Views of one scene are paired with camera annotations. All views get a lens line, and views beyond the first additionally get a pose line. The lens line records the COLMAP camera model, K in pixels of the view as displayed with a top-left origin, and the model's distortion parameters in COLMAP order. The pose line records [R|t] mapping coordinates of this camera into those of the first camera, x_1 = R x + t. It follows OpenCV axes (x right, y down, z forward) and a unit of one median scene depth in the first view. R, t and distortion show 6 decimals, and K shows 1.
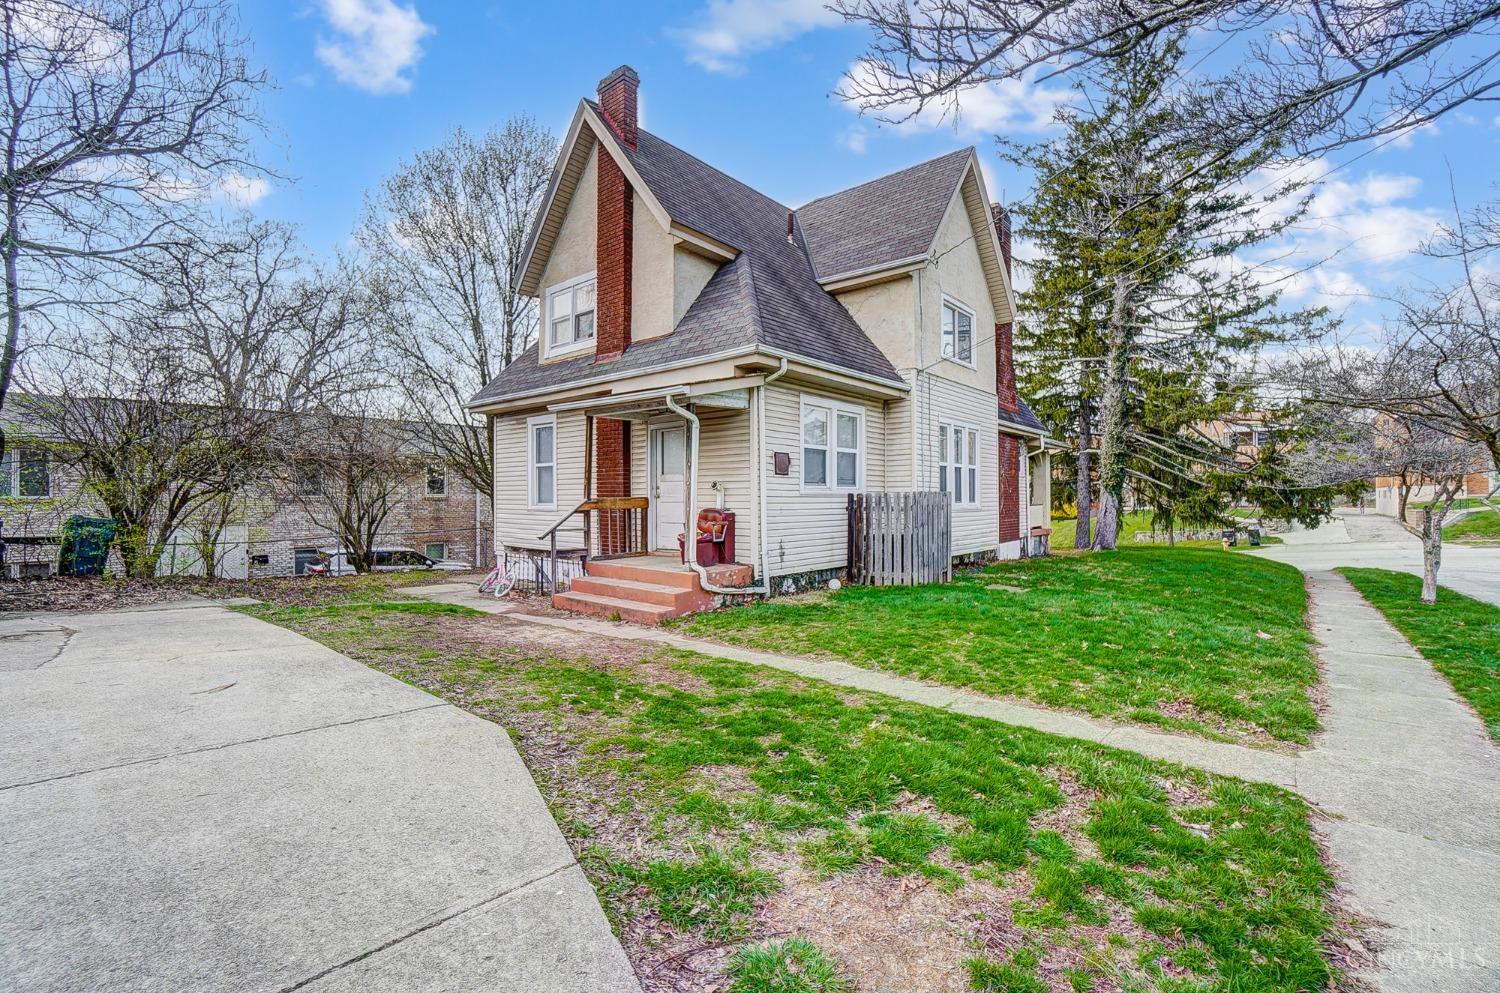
lens RADIAL K [[666.6, 0, 750.0], [0, 666.6, 496.5], [0, 0, 1]] dist [-0.056559, 0.029732]
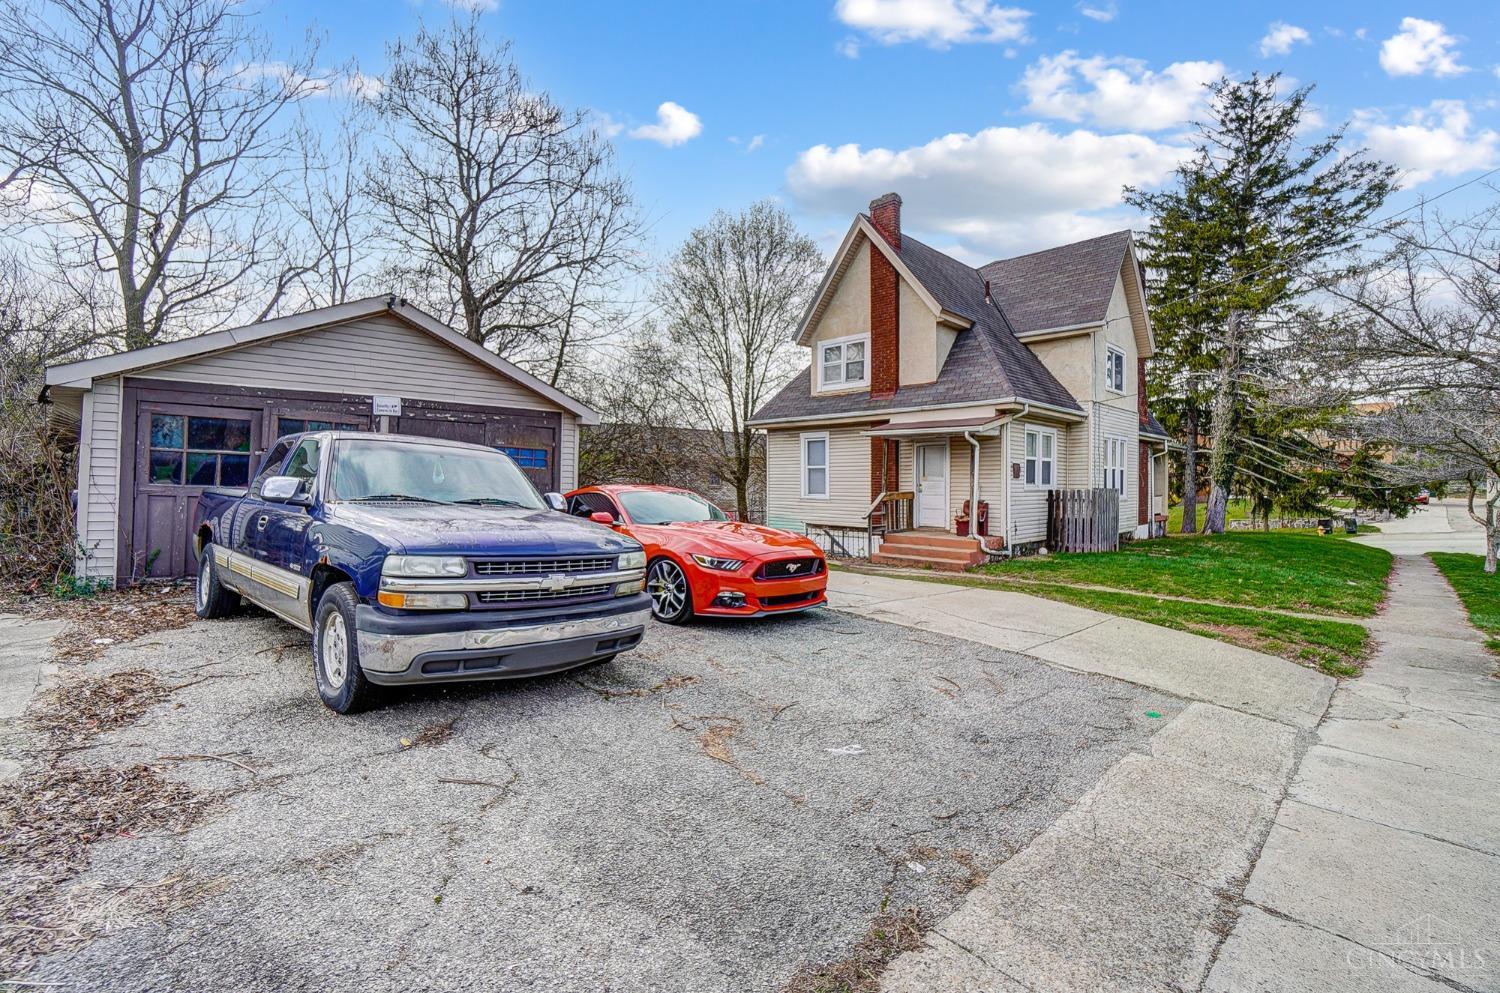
lens RADIAL K [[666.6, 0, 750.0], [0, 666.6, 496.5], [0, 0, 1]] dist [-0.056559, 0.029732]
pose [[0.995928, 0.005969, -0.089949, -0.339505], [-0.003929, 0.999731, 0.022842, -0.018222], [0.090061, -0.022396, 0.995684, -0.451060]]
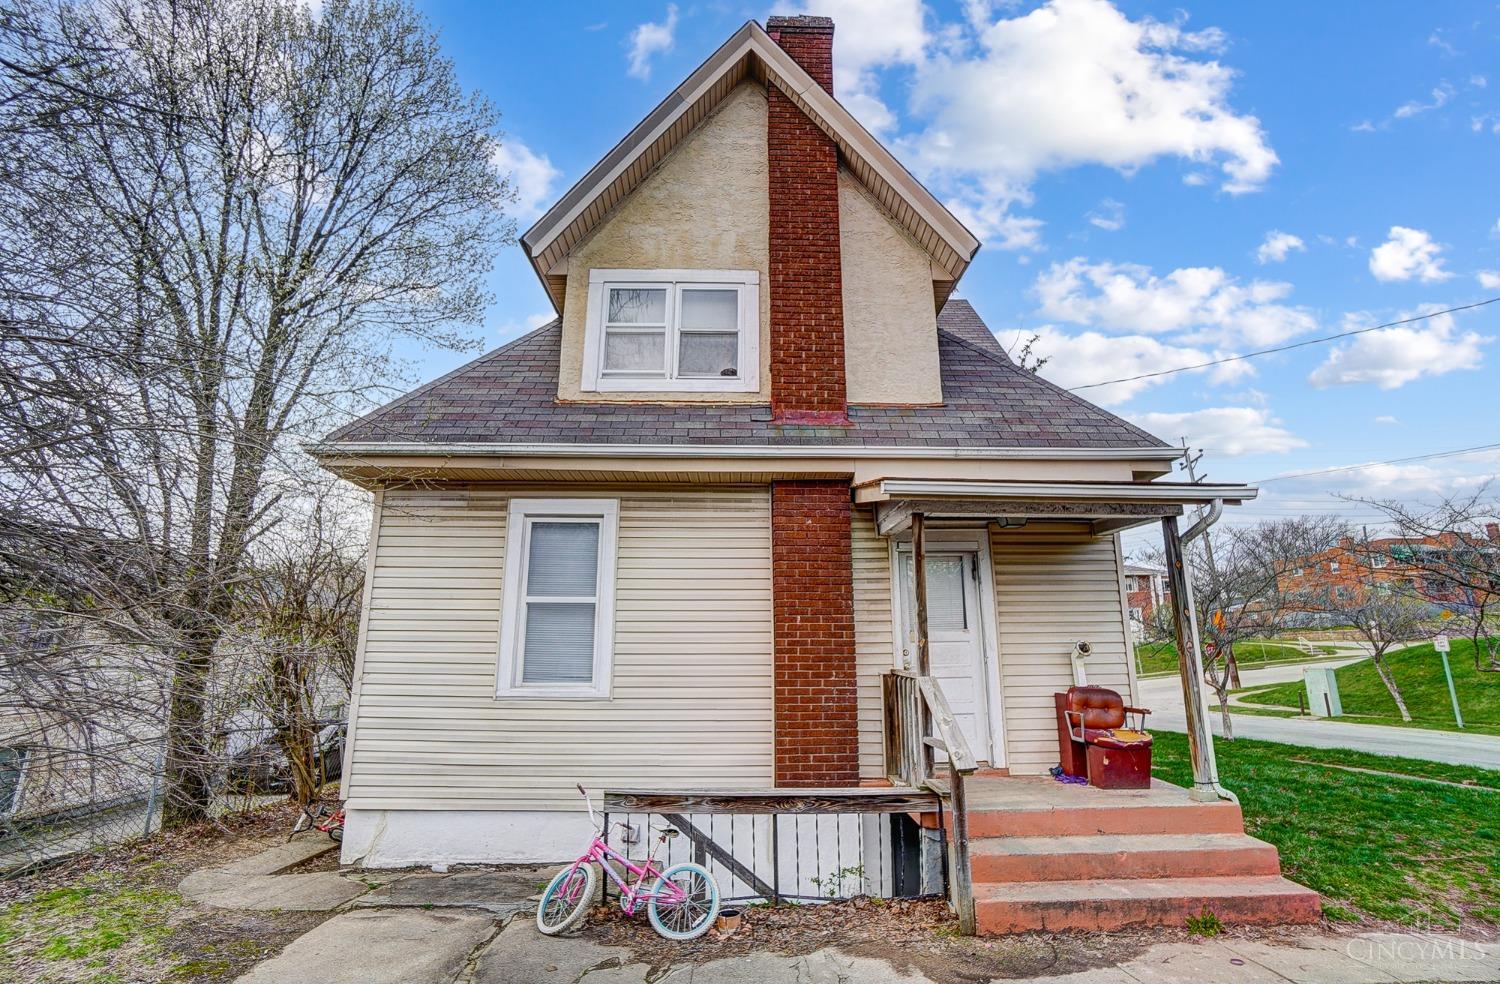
lens RADIAL K [[677.9, 0, 750.0], [0, 677.9, 492.0], [0, 0, 1]] dist [-0.043820, -0.000043]
pose [[0.742169, 0.165760, 0.649391, -0.565659], [-0.001129, 0.969241, -0.246113, -0.004123], [-0.670212, 0.181924, 0.719528, 0.576237]]
